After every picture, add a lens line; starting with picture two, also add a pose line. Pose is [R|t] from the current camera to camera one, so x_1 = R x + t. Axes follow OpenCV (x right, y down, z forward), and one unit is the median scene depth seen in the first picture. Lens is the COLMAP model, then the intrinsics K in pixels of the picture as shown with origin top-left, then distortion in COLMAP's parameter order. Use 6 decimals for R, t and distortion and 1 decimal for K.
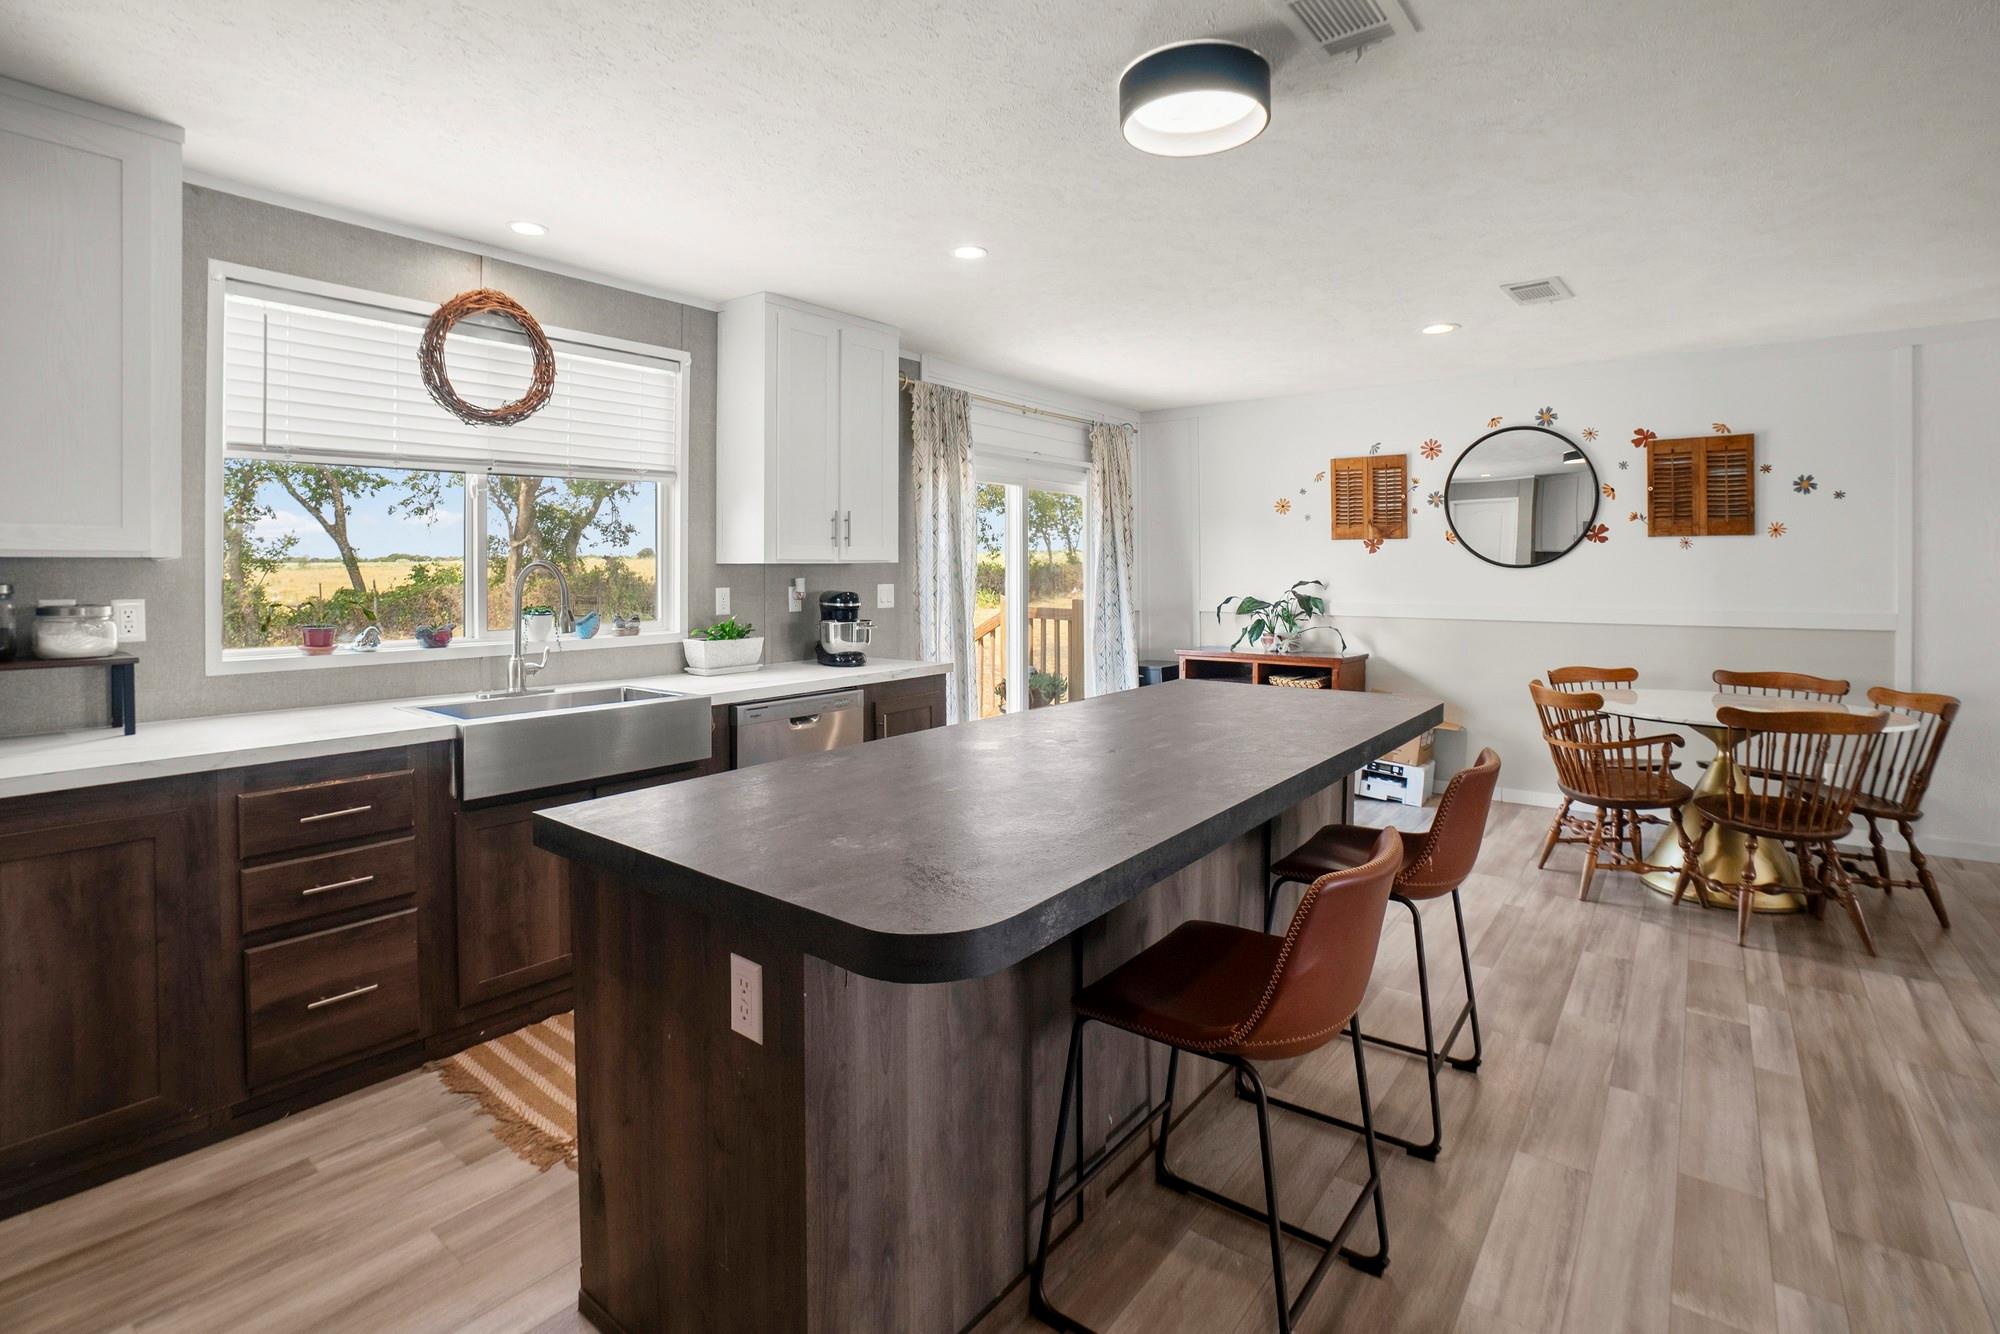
lens RADIAL K [[941.1, 0, 1009.8], [0, 941.1, 567.0], [0, 0, 1]] dist [-0.055992, 0.015248]
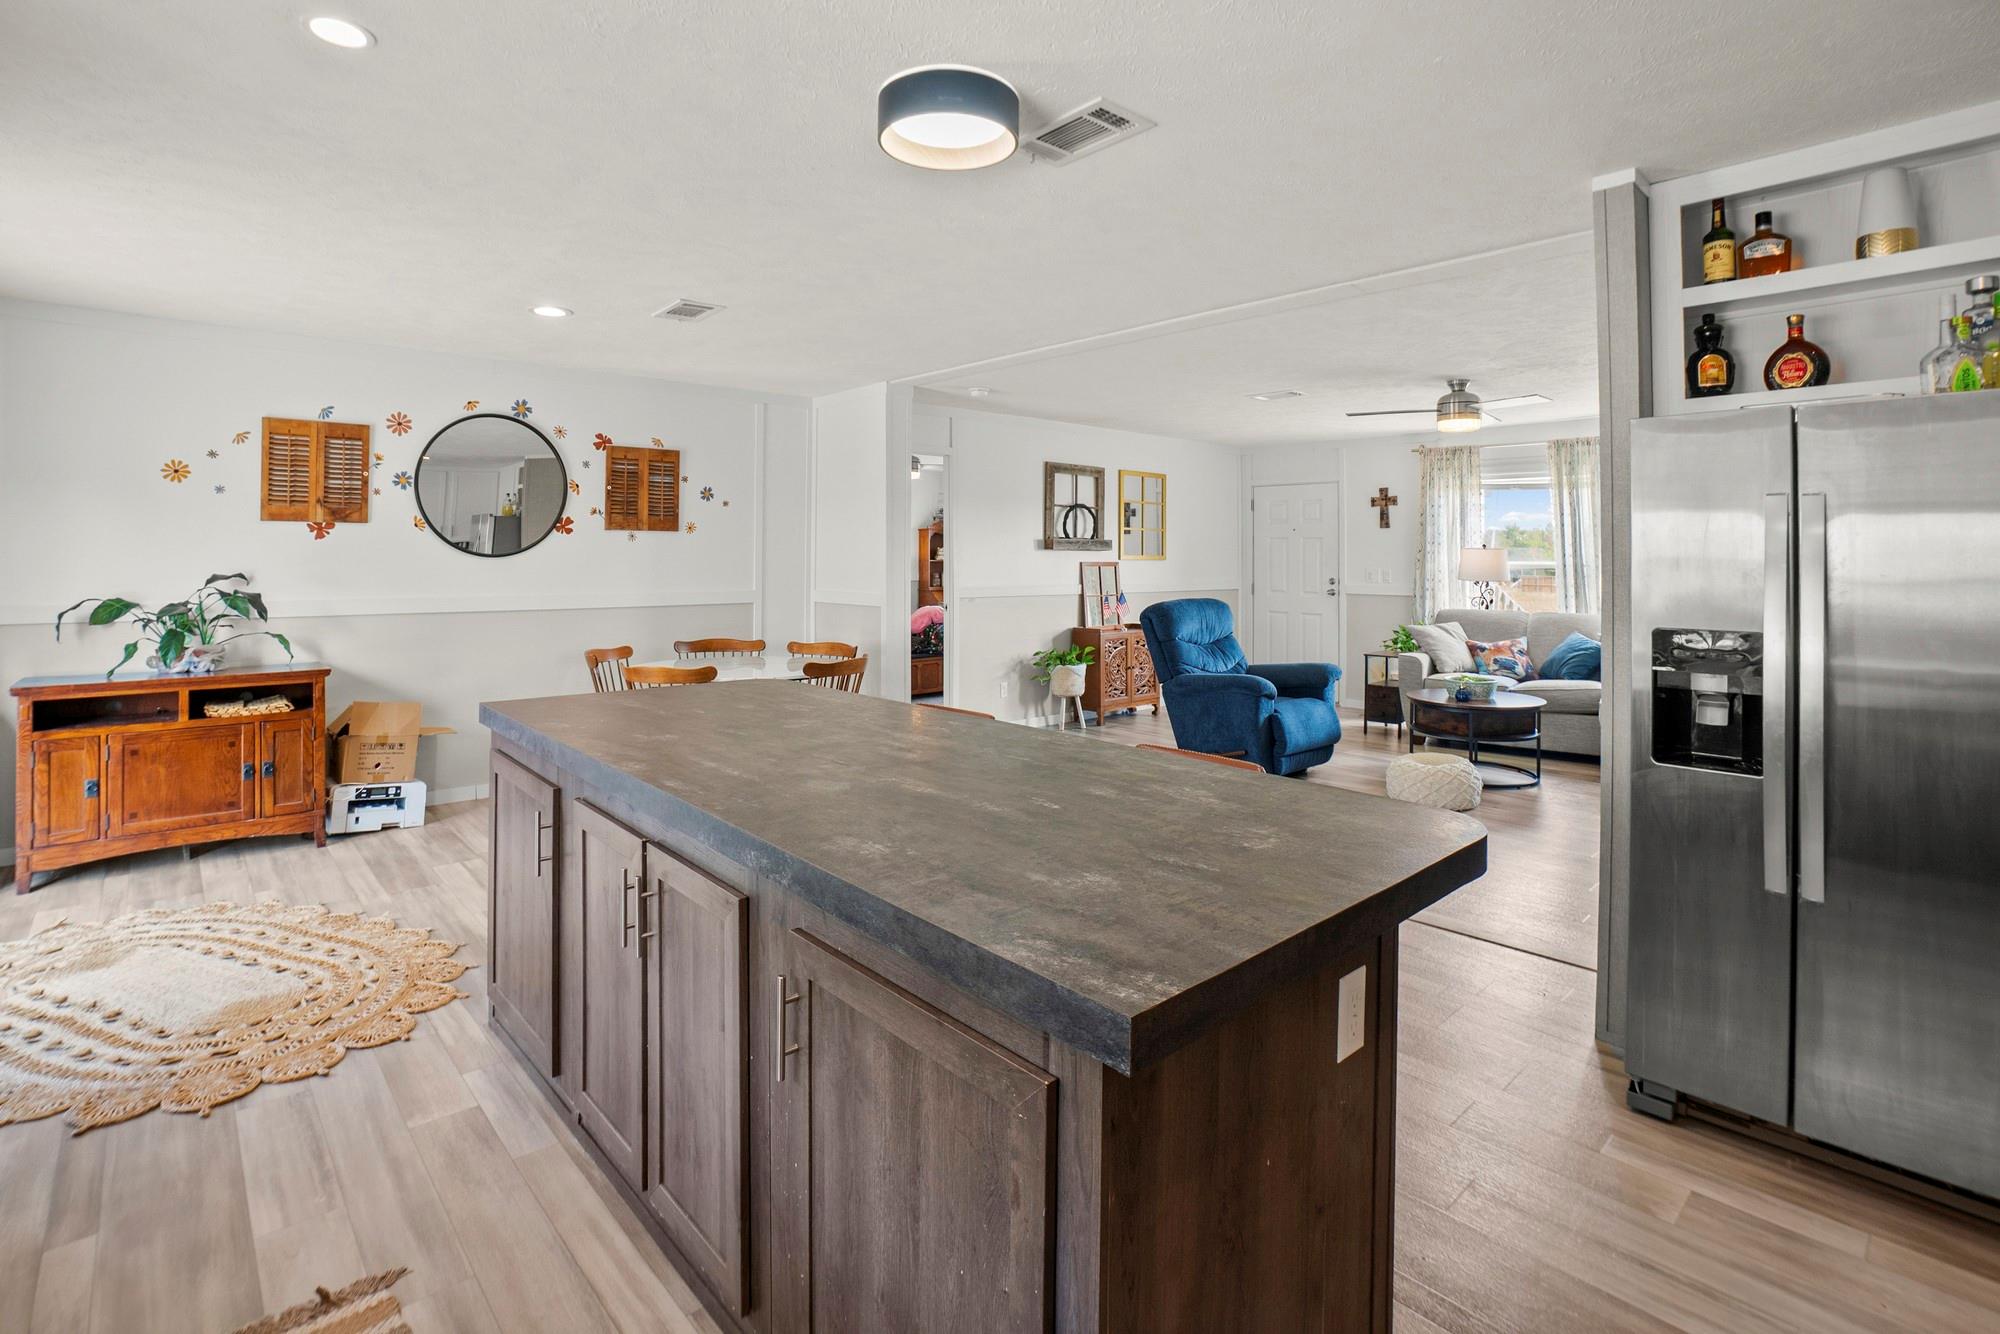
lens RADIAL K [[950.6, 0, 1005.4], [0, 950.6, 542.6], [0, 0, 1]] dist [-0.066910, 0.024231]
pose [[0.175614, 0.013589, 0.984365, -0.359162], [-0.004334, 0.999906, -0.013031, -0.004314], [-0.984450, -0.001978, 0.175656, 0.311091]]
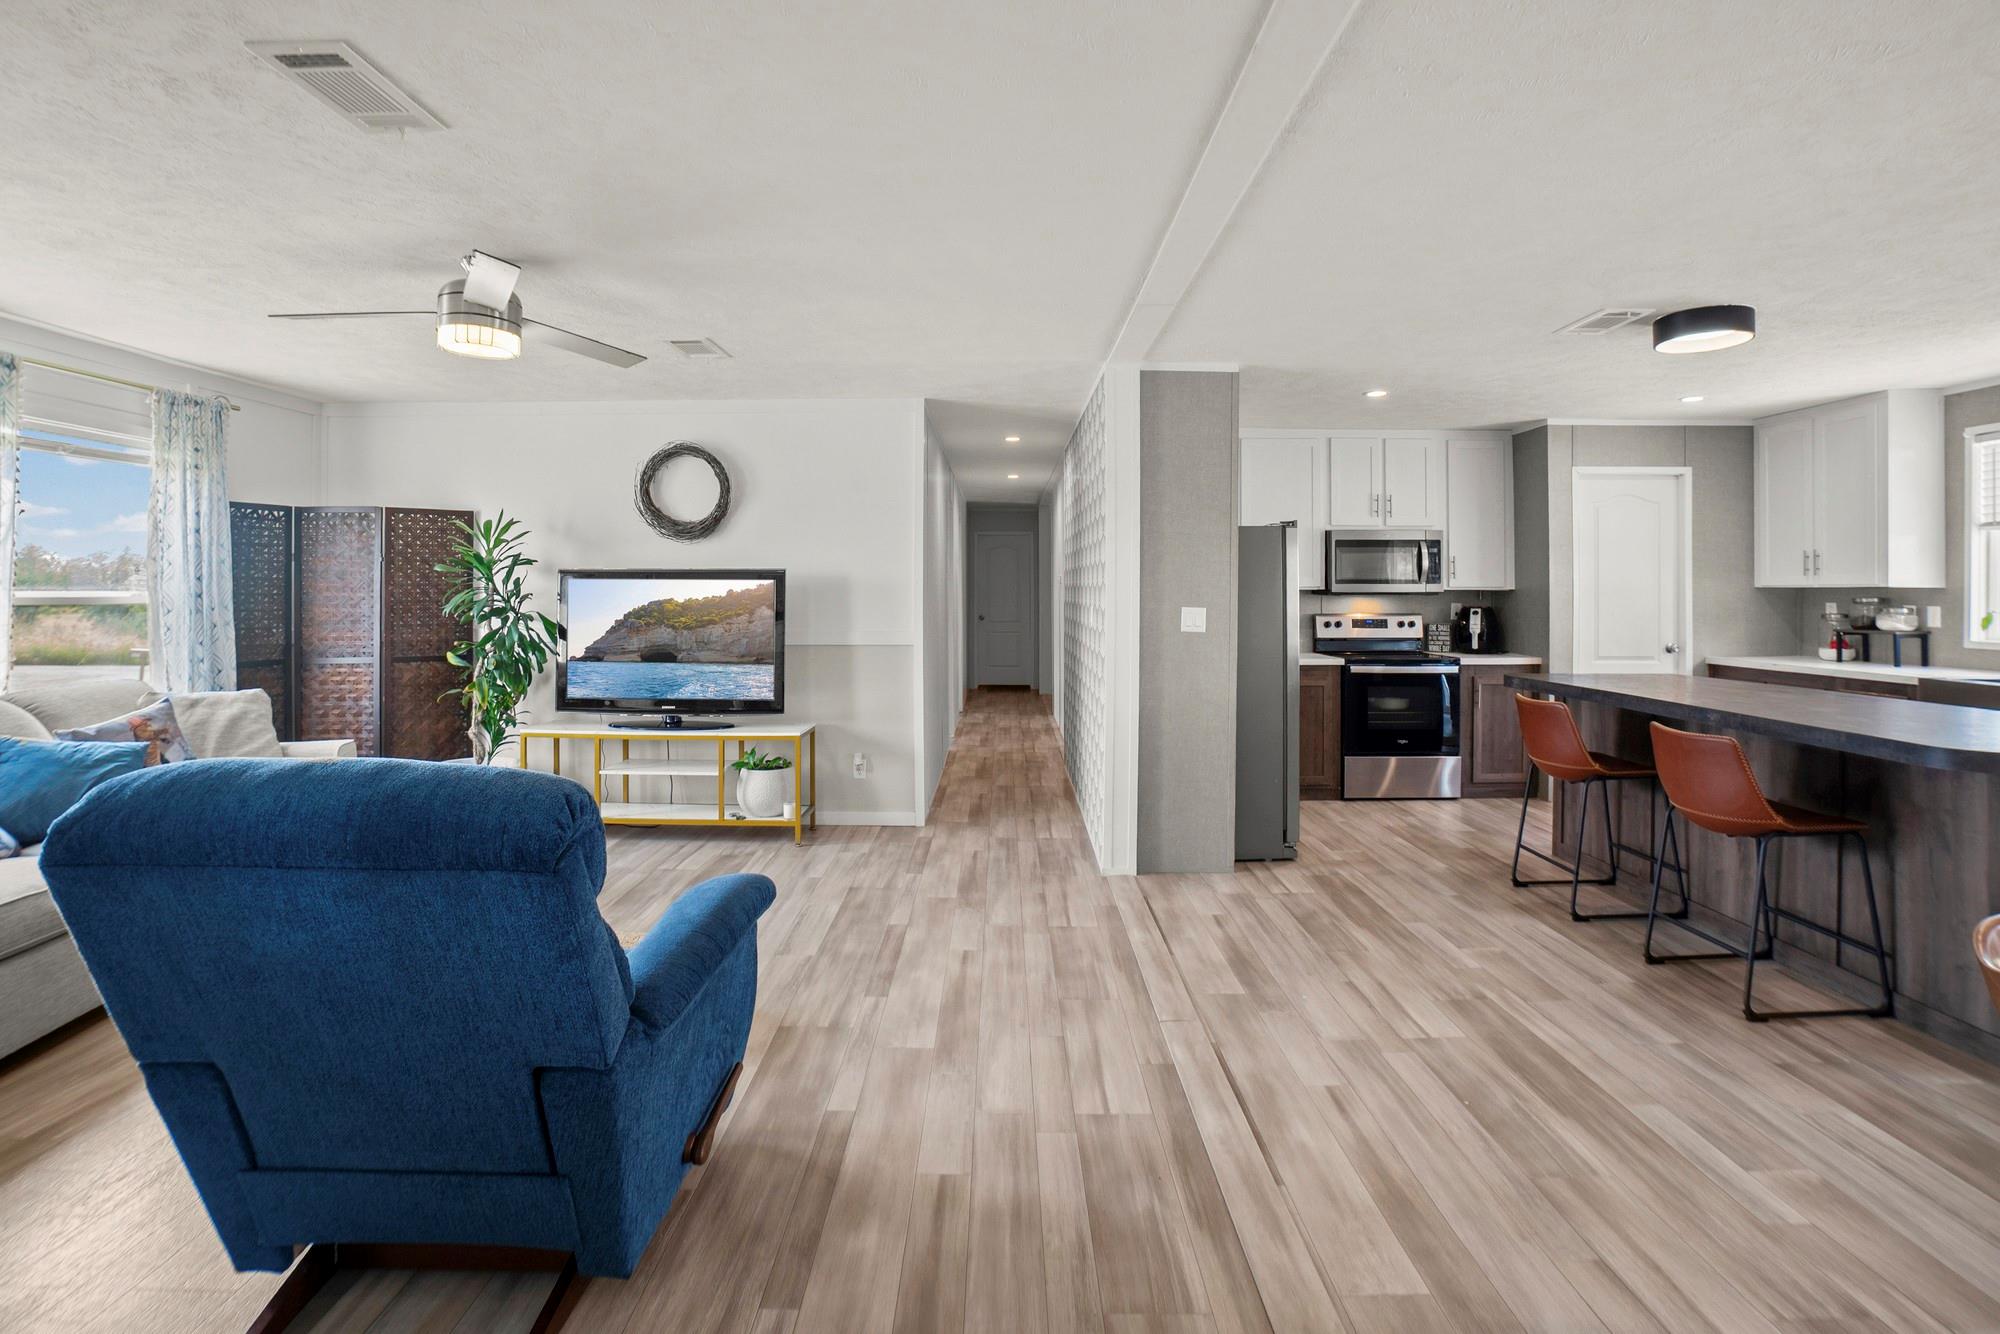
lens RADIAL K [[944.6, 0, 1005.2], [0, 944.6, 589.3], [0, 0, 1]] dist [-0.061881, 0.024056]
pose [[-0.791860, 0.001632, -0.610700, 0.978015], [0.002144, 0.999998, -0.000108, -0.003685], [0.610699, -0.001395, -0.791862, 0.662950]]
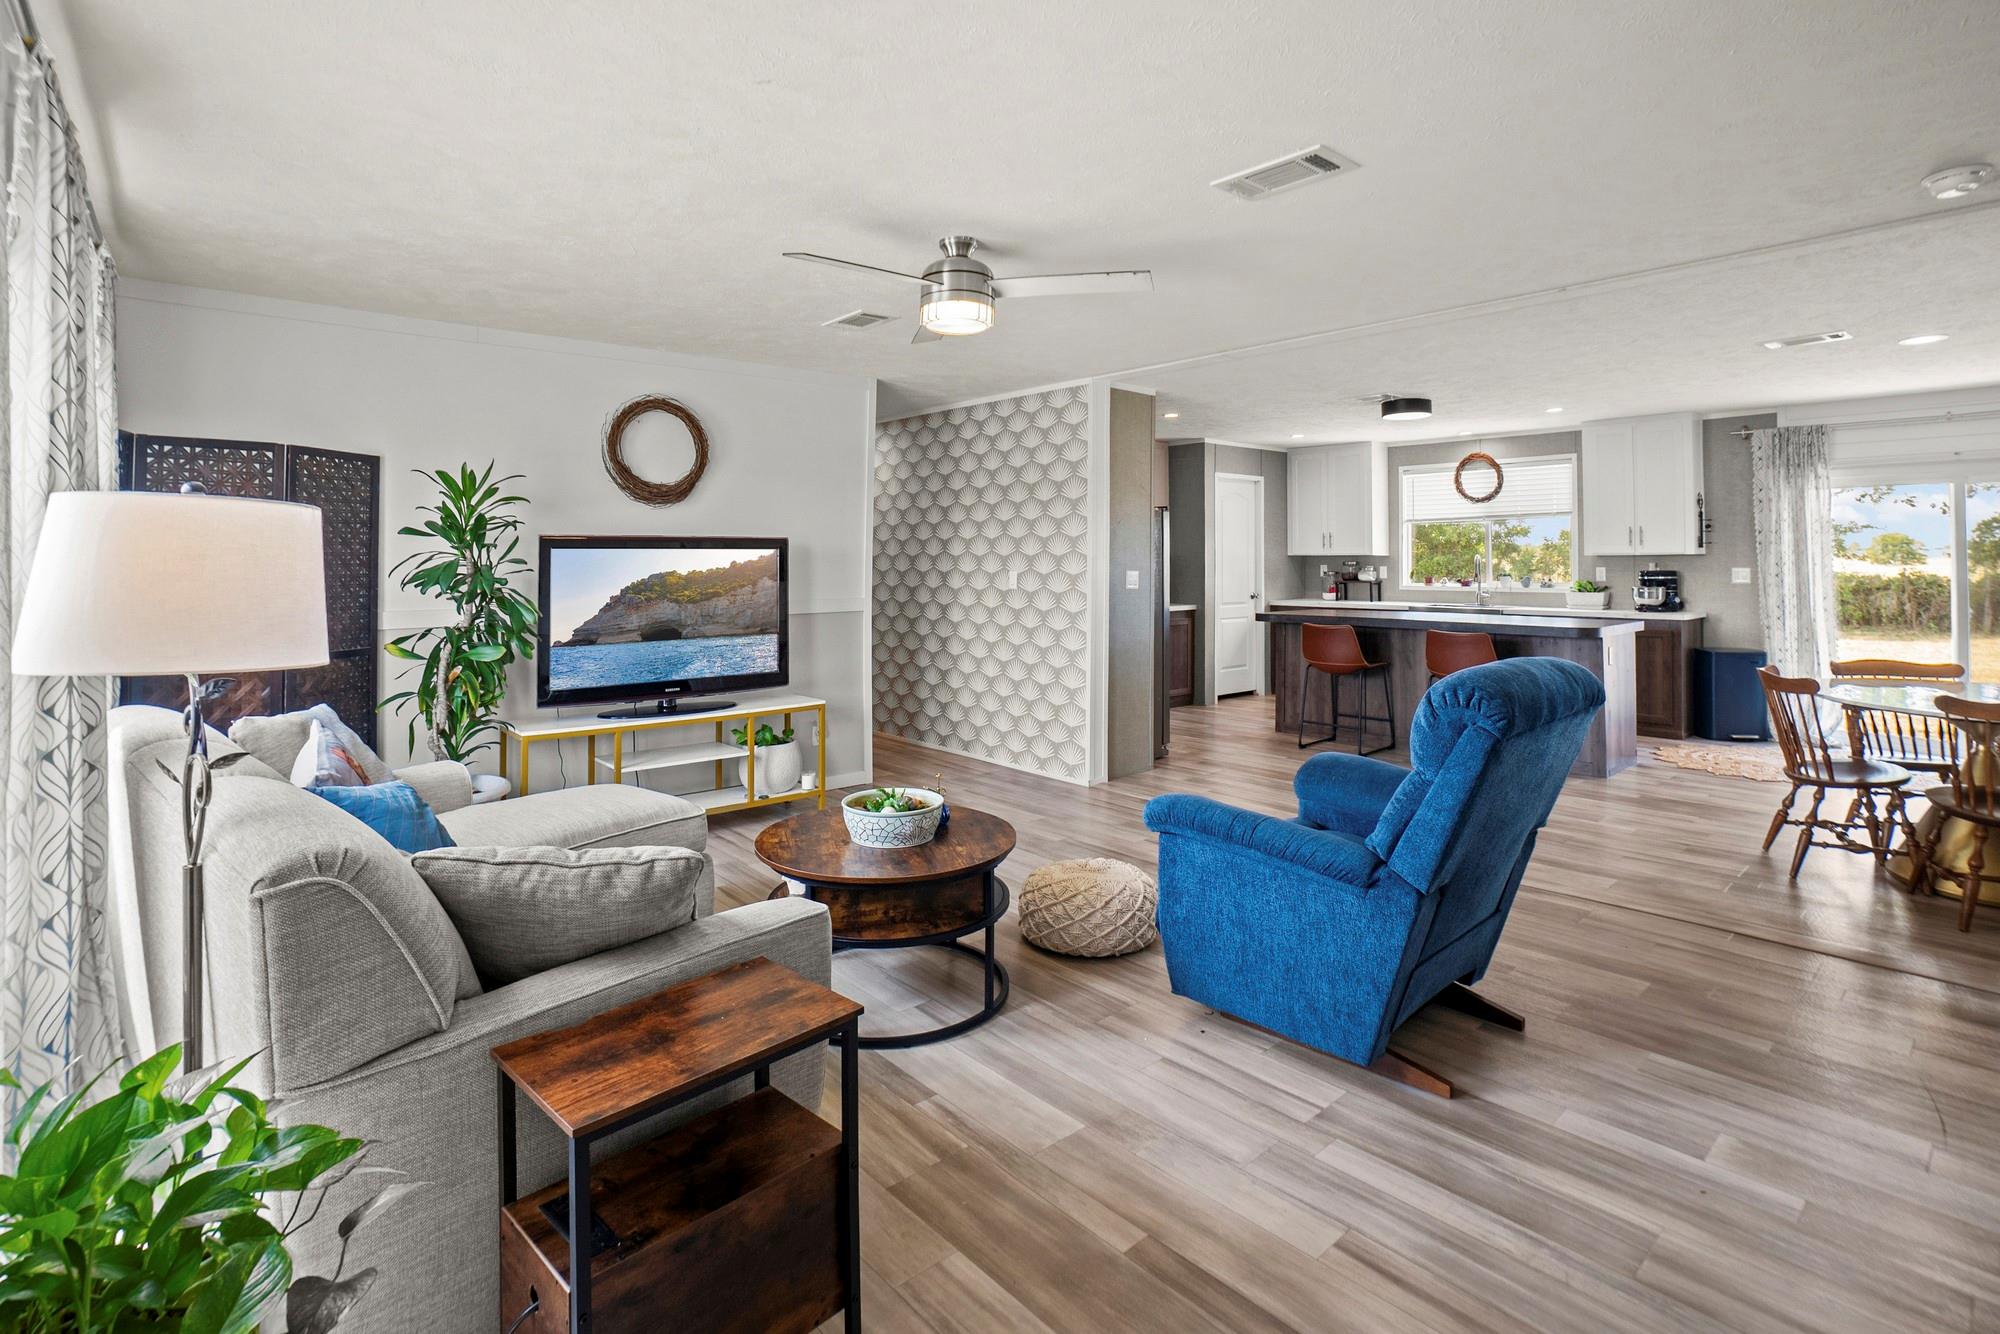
lens RADIAL K [[950.6, 0, 1005.4], [0, 950.6, 542.6], [0, 0, 1]] dist [-0.066910, 0.024231]
pose [[-0.199474, -0.012528, -0.979823, 1.490088], [0.004802, 0.999894, -0.013762, -0.006779], [0.979891, -0.007450, -0.199393, 0.131370]]
